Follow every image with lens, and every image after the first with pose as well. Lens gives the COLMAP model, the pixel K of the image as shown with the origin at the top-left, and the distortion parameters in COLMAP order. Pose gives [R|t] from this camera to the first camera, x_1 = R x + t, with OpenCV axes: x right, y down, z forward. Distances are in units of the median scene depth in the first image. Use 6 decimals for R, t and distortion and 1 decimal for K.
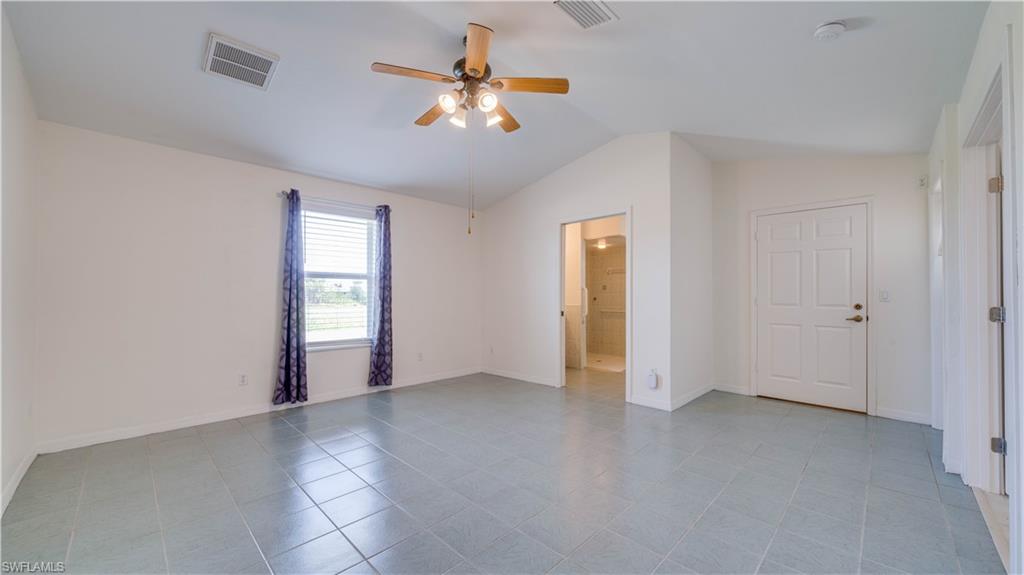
lens RADIAL K [[380.8, 0, 512.5], [0, 380.8, 294.9], [0, 0, 1]] dist [-0.000822, -0.000062]
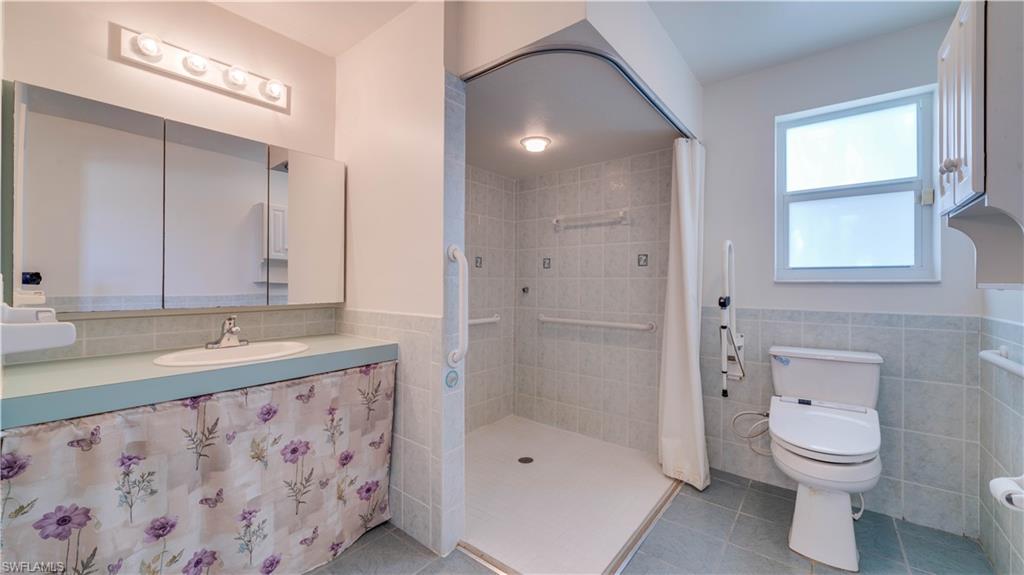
lens RADIAL K [[380.8, 0, 512.5], [0, 380.8, 294.9], [0, 0, 1]] dist [-0.000822, -0.000062]
pose [[0.994565, 0.006720, 0.103905, 0.175582], [-0.010346, 0.999355, 0.034396, 0.001213], [-0.103607, -0.035284, 0.993992, 0.643336]]
